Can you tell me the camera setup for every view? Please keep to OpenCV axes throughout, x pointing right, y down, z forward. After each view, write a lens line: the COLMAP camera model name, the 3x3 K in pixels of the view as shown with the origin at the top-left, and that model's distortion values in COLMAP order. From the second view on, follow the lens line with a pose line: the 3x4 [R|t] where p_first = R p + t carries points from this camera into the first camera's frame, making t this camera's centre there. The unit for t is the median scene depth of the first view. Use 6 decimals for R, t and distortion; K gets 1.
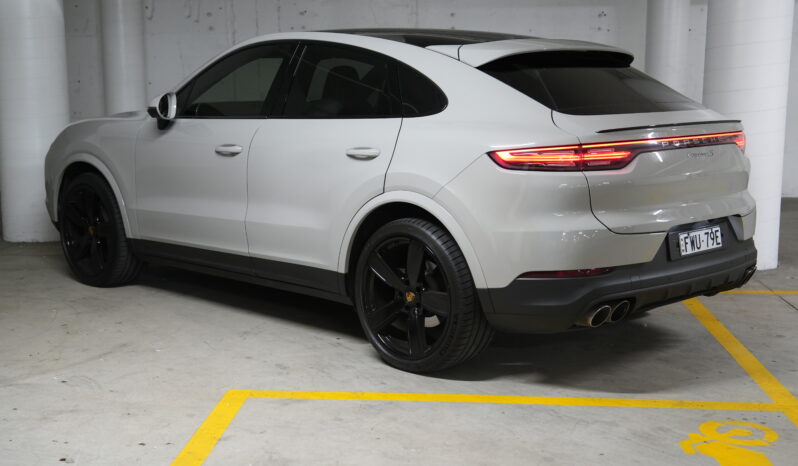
lens RADIAL K [[1104.0, 0, 427.5], [0, 1104.0, 267.9], [0, 0, 1]] dist [0.156675, 0.076855]
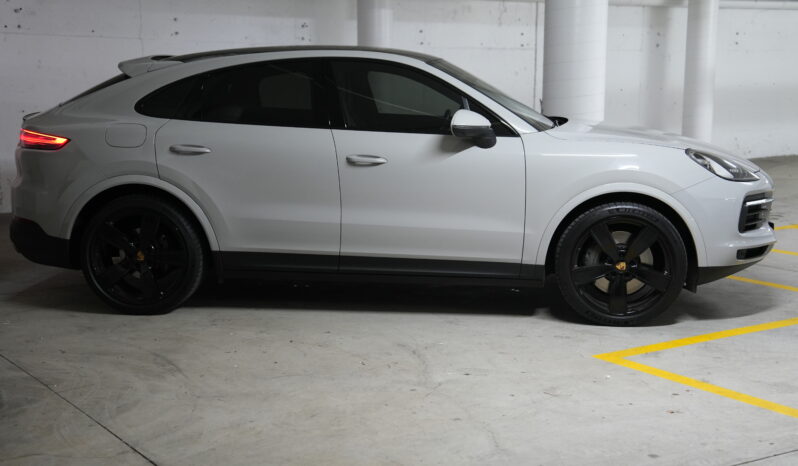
lens RADIAL K [[1104.0, 0, 427.5], [0, 1104.0, 267.9], [0, 0, 1]] dist [0.156675, 0.076855]
pose [[0.772965, -0.112589, 0.624379, -0.952286], [0.111978, 0.992889, 0.040414, -0.045752], [-0.624489, 0.038678, 0.780075, 0.174836]]
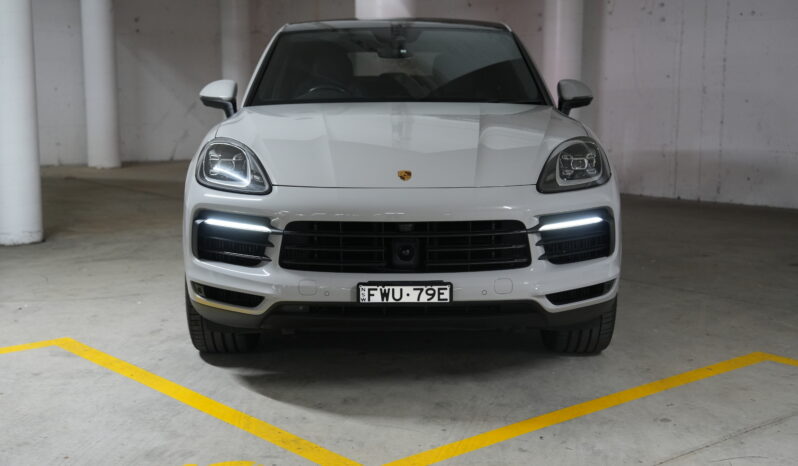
lens RADIAL K [[1104.0, 0, 427.5], [0, 1104.0, 267.9], [0, 0, 1]] dist [0.156675, 0.076855]
pose [[0.696282, 0.129426, -0.706003, 0.782080], [-0.133088, 0.989832, 0.050202, -0.056554], [0.705322, 0.059006, 0.706427, 0.423367]]
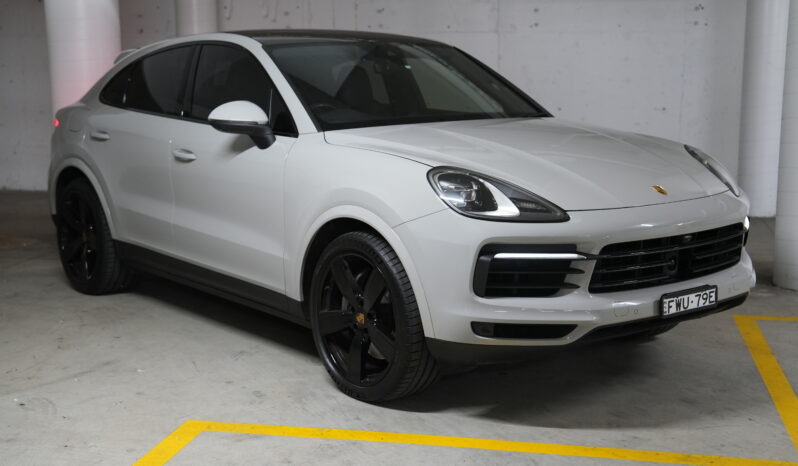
lens RADIAL K [[1104.0, 0, 427.5], [0, 1104.0, 267.9], [0, 0, 1]] dist [0.156675, 0.076855]
pose [[0.991604, 0.020117, -0.127741, 0.118099], [-0.020097, 0.999797, 0.001442, -0.018415], [0.127744, 0.001137, 0.991807, 0.108906]]
